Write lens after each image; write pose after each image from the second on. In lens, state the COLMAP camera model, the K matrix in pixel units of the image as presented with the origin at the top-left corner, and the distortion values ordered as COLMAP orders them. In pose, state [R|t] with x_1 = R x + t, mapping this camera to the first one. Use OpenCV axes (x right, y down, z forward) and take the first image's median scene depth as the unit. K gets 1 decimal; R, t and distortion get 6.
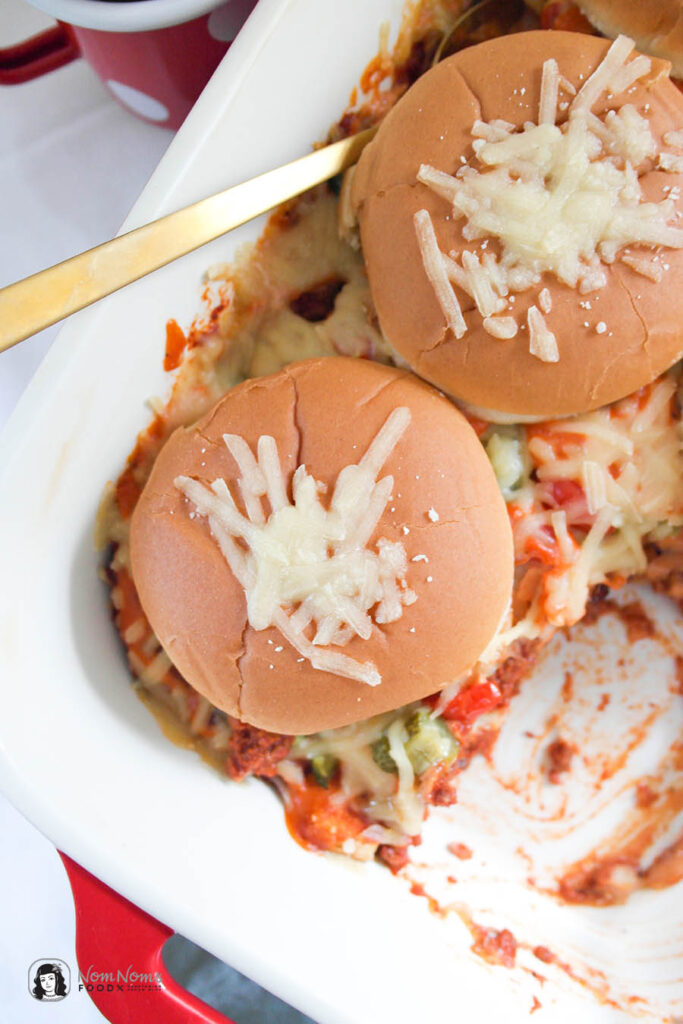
lens RADIAL K [[851.1, 0, 341.5], [0, 851.1, 512.0], [0, 0, 1]] dist [-0.017122, -0.025848]
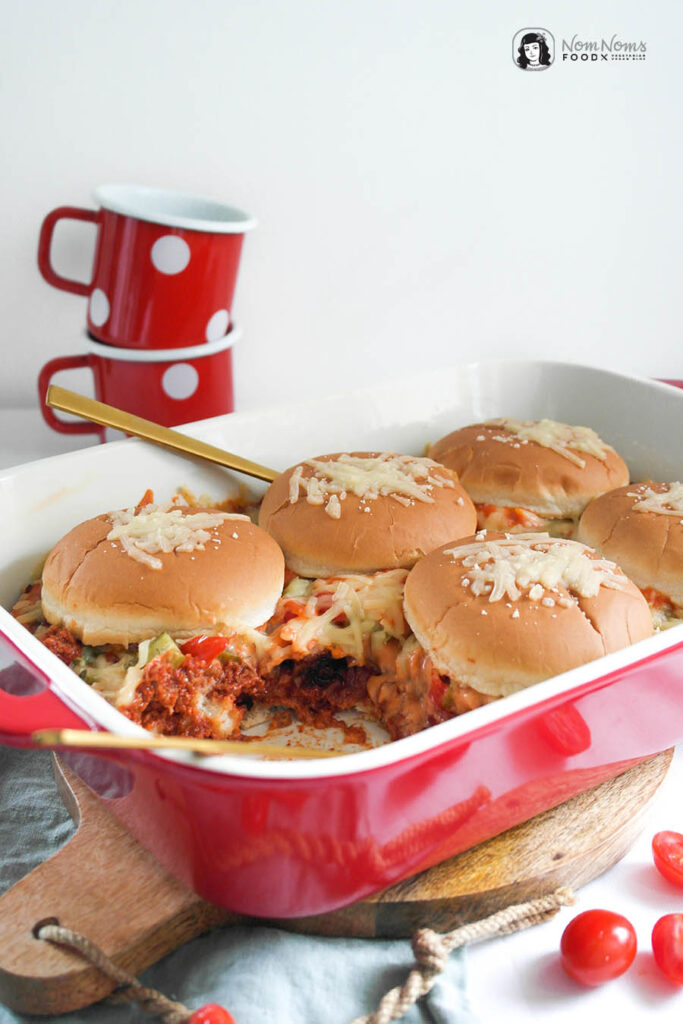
lens RADIAL K [[1304.4, 0, 341.5], [0, 1304.4, 512.0], [0, 0, 1]] dist [0.004168, 0.018999]
pose [[0.929441, 0.216942, -0.298457, 0.944142], [-0.362785, 0.389807, -0.846426, 1.860440], [-0.067285, 0.894979, 0.441005, -0.170665]]
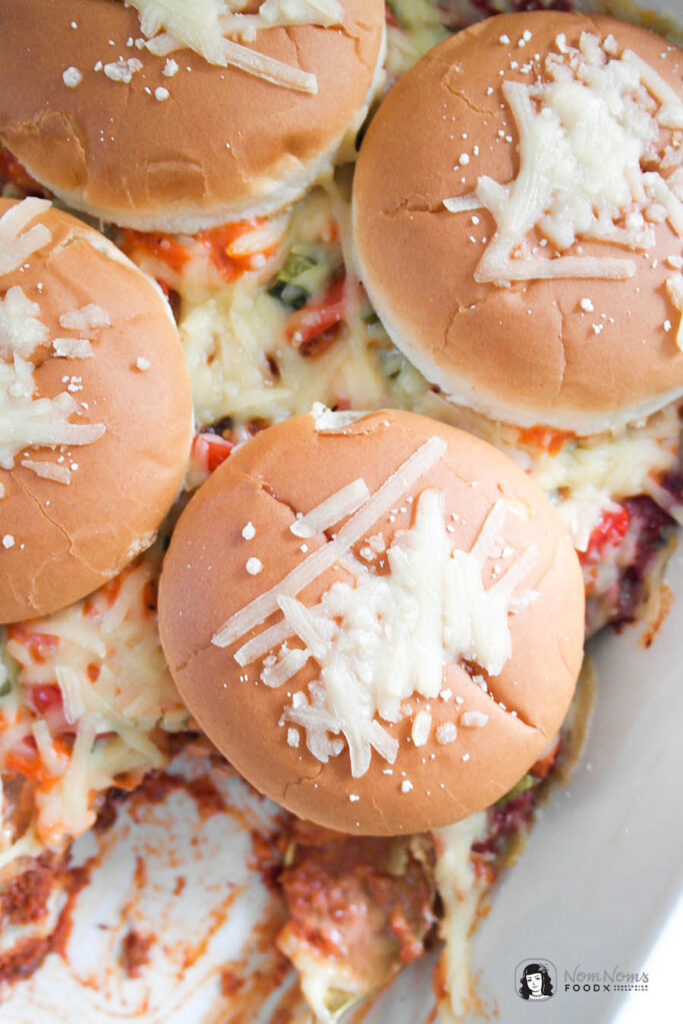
lens RADIAL K [[836.0, 0, 341.5], [0, 836.0, 512.0], [0, 0, 1]] dist [-0.020794, -0.012530]
pose [[0.995489, -0.087980, 0.035525, 0.552848], [0.087635, 0.996090, 0.011142, -0.200308], [-0.036366, -0.007979, 0.999307, 0.100472]]
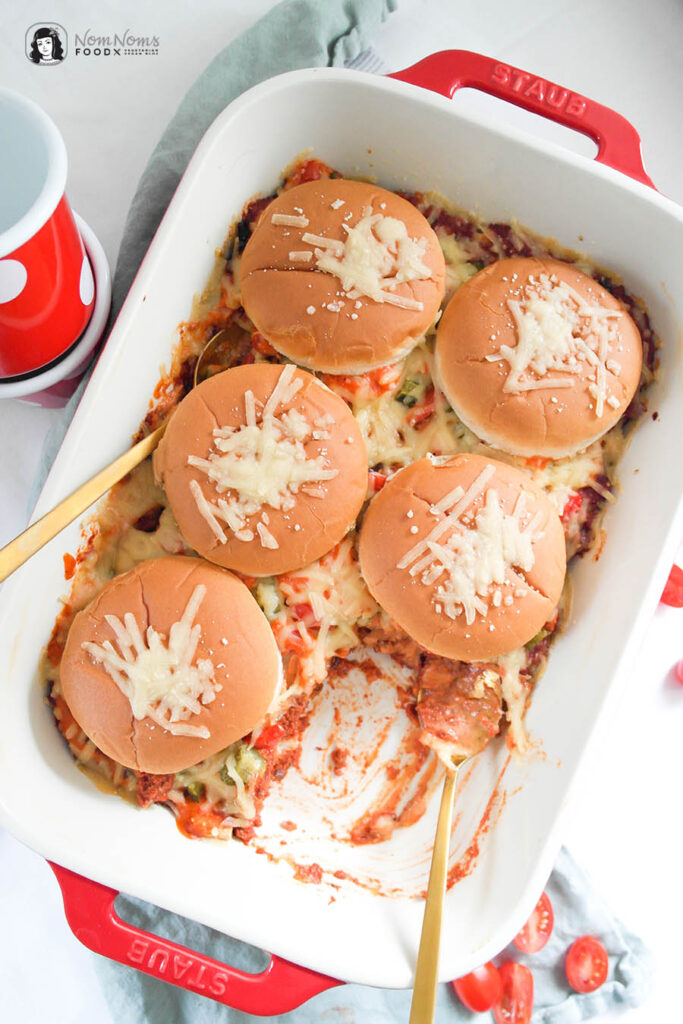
lens RADIAL K [[851.1, 0, 341.5], [0, 851.1, 512.0], [0, 0, 1]] dist [-0.017122, -0.025848]
pose [[0.981659, -0.159224, 0.104848, 0.185106], [0.164041, 0.985683, -0.038994, -0.142102], [-0.097138, 0.055478, 0.993724, -0.787953]]
